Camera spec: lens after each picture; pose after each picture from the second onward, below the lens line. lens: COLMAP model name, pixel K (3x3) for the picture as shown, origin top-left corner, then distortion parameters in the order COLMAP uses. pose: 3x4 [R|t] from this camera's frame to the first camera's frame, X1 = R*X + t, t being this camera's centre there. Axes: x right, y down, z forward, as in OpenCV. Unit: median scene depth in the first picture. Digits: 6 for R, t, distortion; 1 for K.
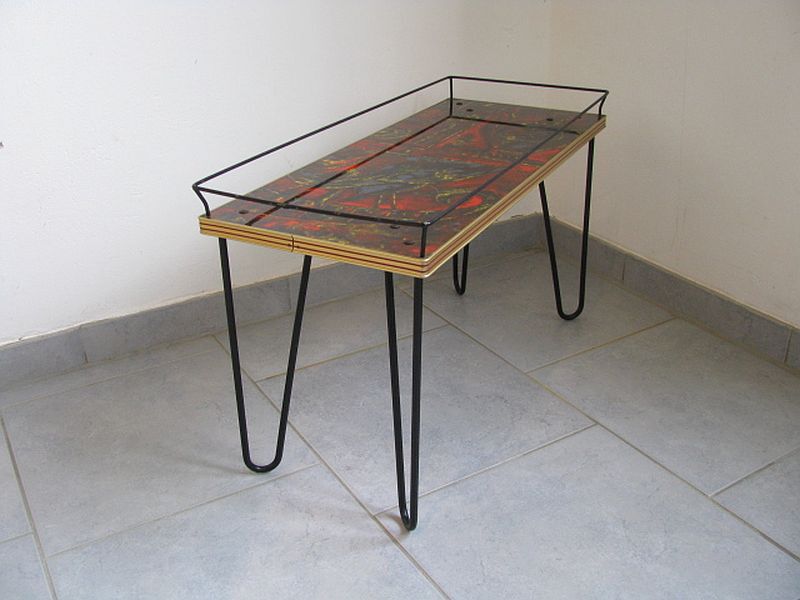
lens RADIAL K [[845.5, 0, 391.8], [0, 845.5, 280.3], [0, 0, 1]] dist [-0.222152, 0.238857]
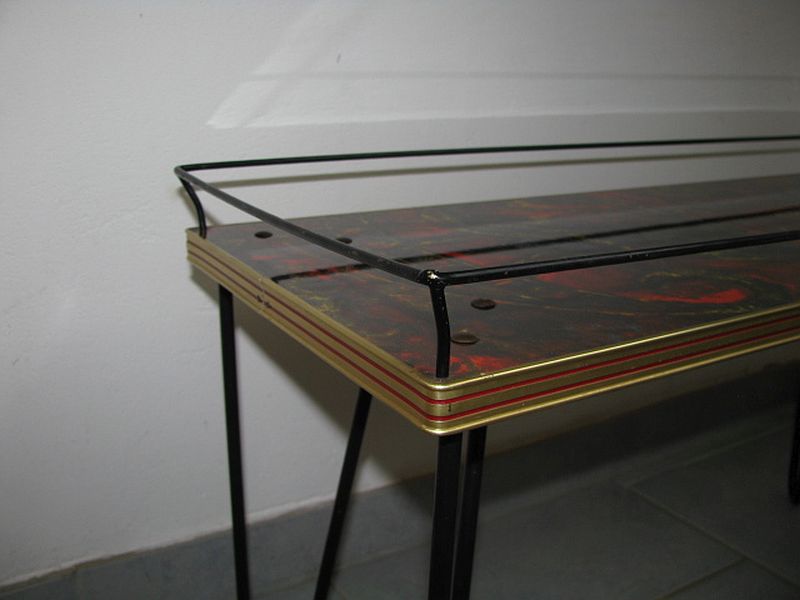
lens RADIAL K [[845.5, 0, 391.8], [0, 845.5, 280.3], [0, 0, 1]] dist [-0.222152, 0.238857]
pose [[0.851107, 0.163194, -0.498984, 0.125370], [-0.239816, 0.966354, -0.093000, -0.018777], [0.467018, 0.198817, 0.861607, 0.450949]]
